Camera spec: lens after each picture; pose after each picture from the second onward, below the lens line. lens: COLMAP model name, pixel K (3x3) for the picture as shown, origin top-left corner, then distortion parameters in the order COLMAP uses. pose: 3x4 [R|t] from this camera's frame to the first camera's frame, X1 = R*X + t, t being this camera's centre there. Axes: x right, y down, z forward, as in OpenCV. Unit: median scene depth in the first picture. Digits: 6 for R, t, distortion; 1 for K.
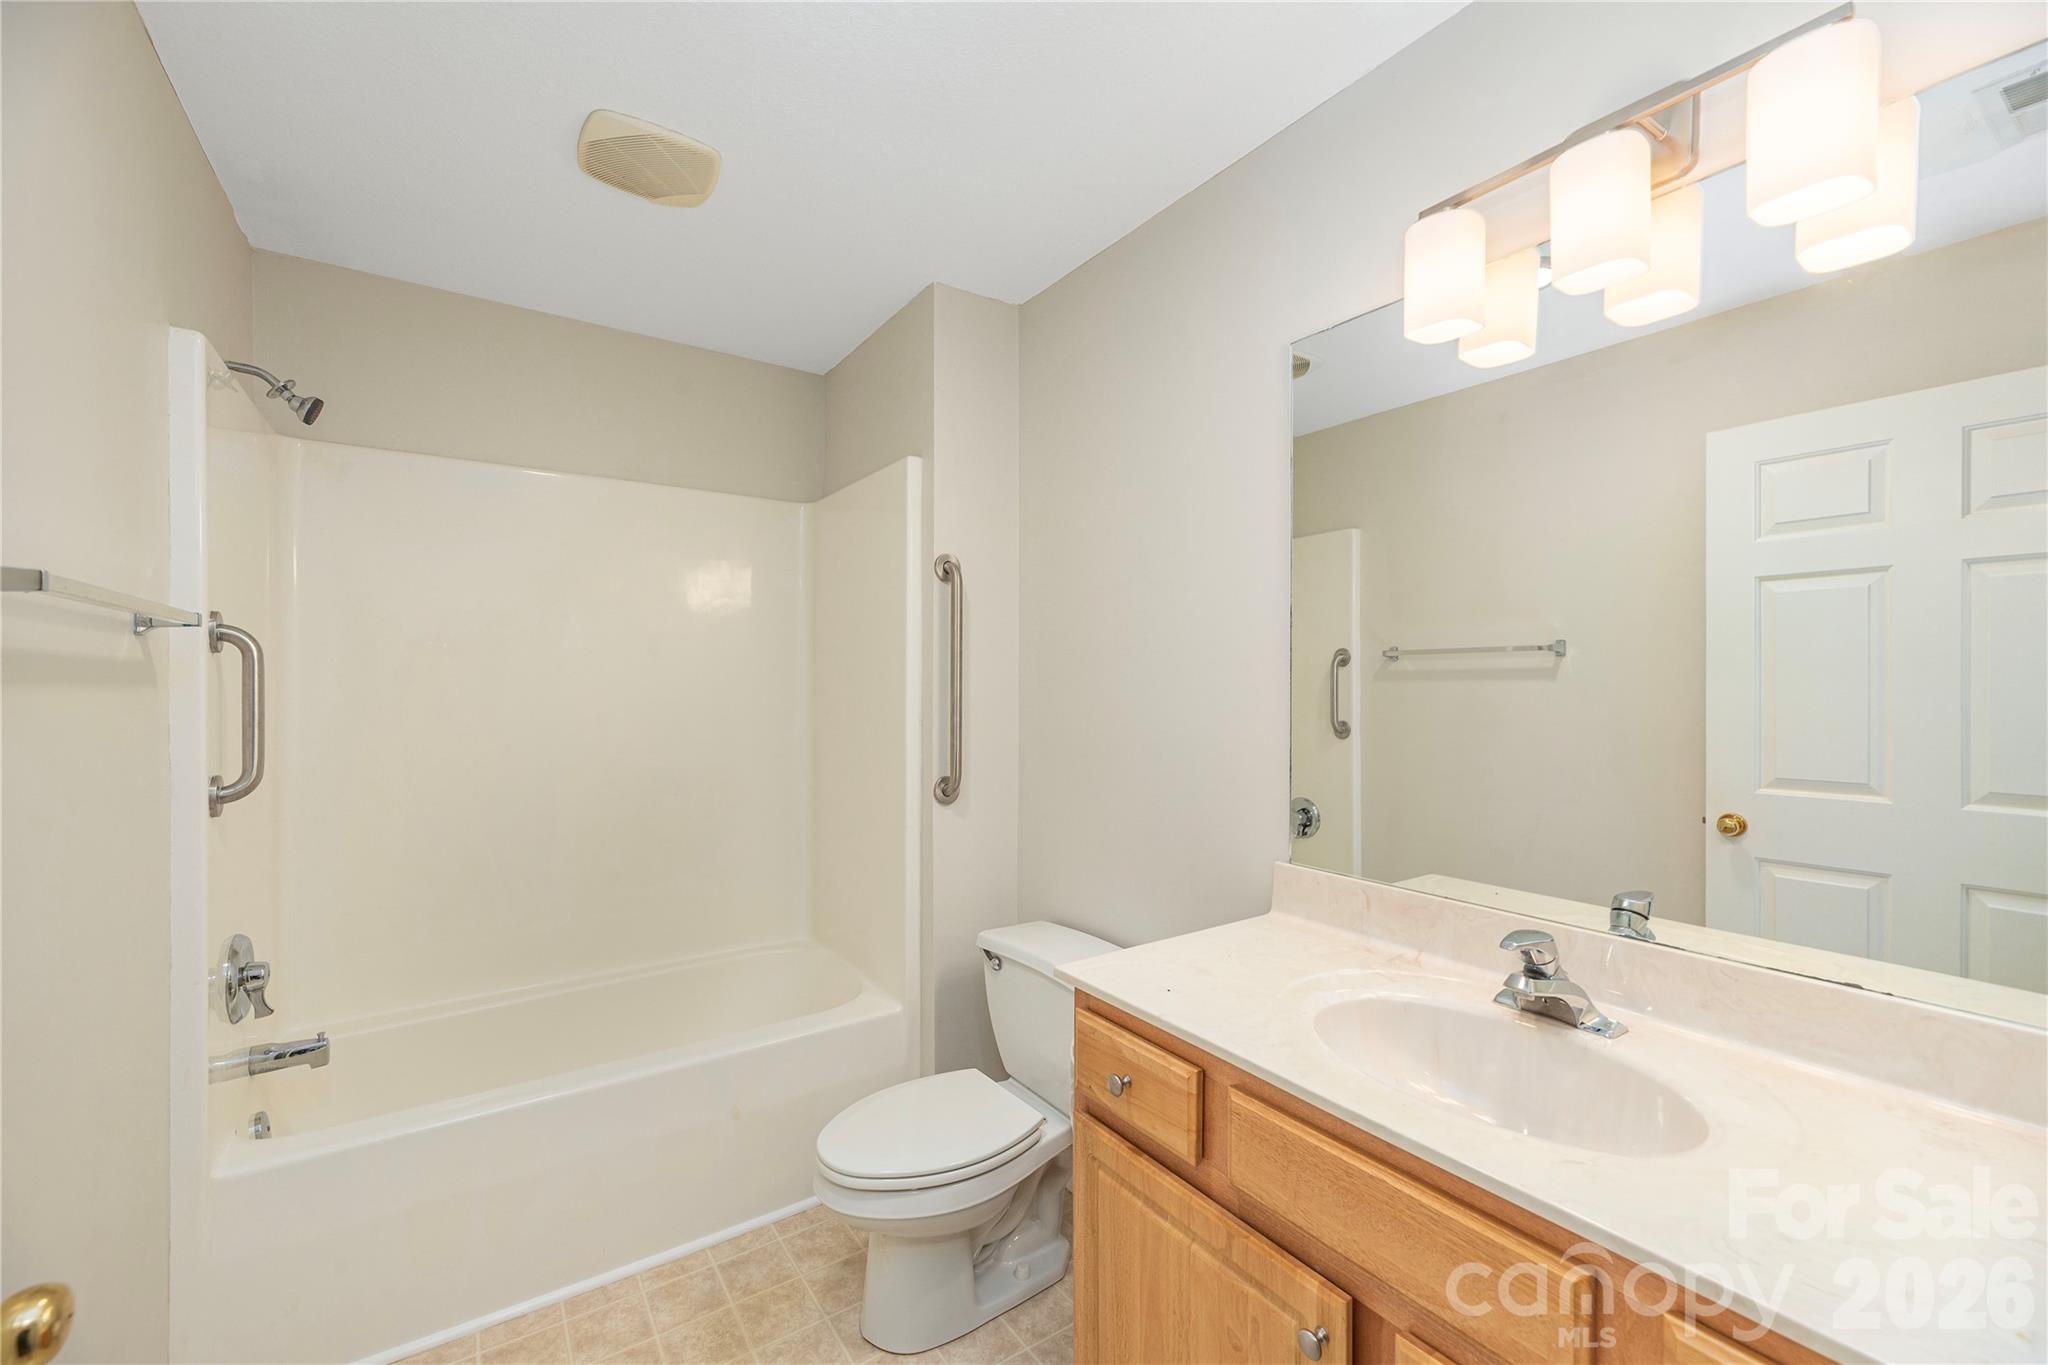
lens RADIAL K [[829.5, 0, 1024.0], [0, 829.5, 682.5], [0, 0, 1]] dist [-0.000981, -0.000147]
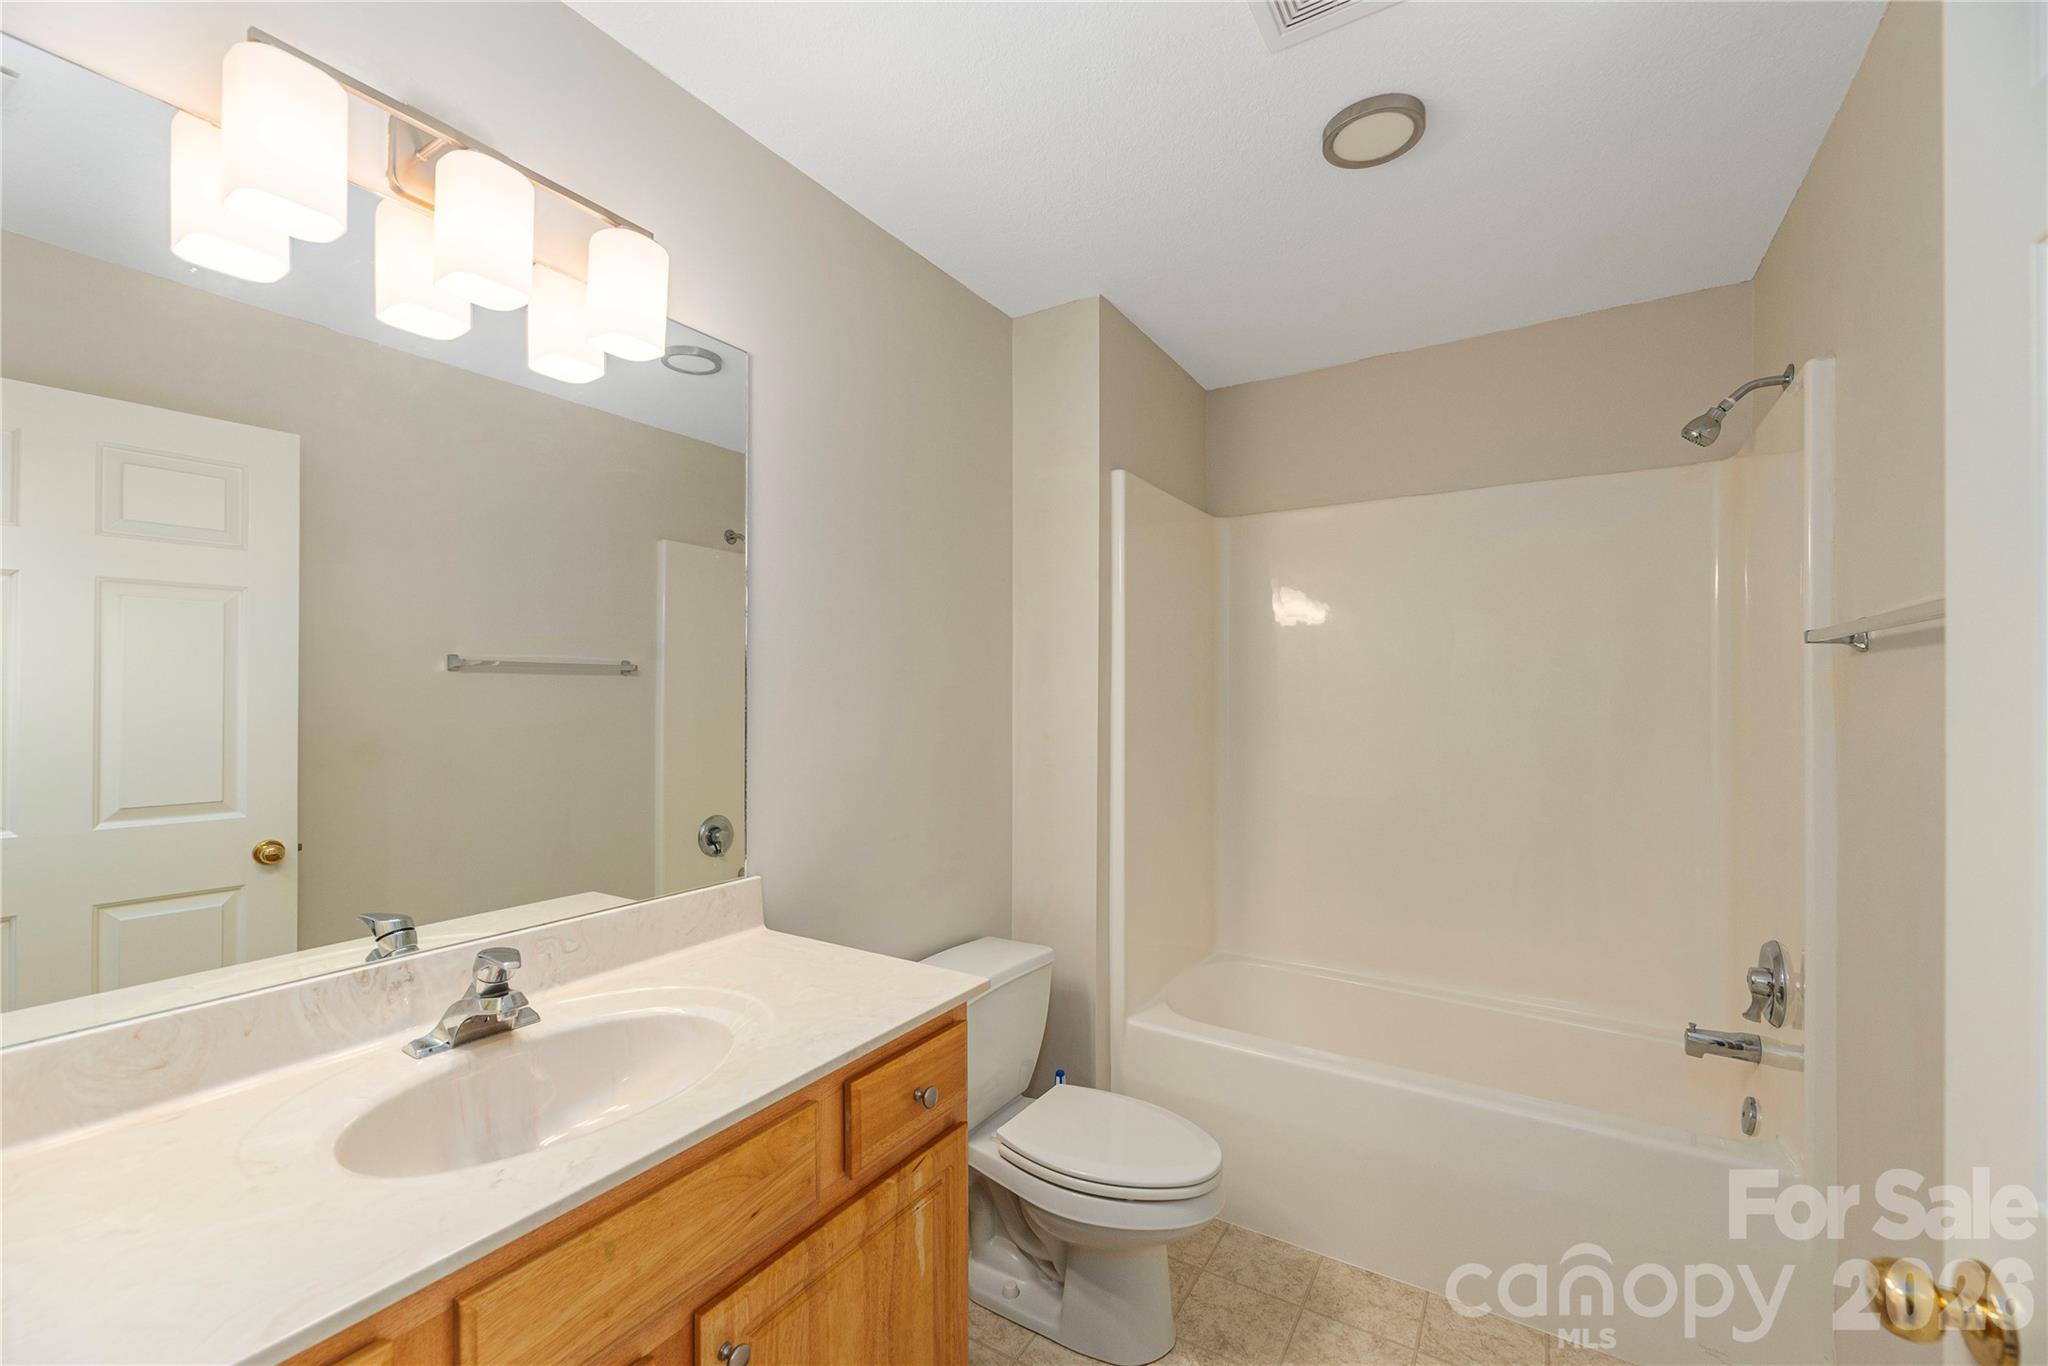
lens RADIAL K [[806.6, 0, 1024.0], [0, 806.6, 683.0], [0, 0, 1]] dist [-0.000472, -0.000075]
pose [[-0.393425, 0.020433, 0.919130, -0.528985], [0.006825, 0.999790, -0.019305, 0.001335], [-0.919331, -0.001322, -0.393482, 0.802102]]
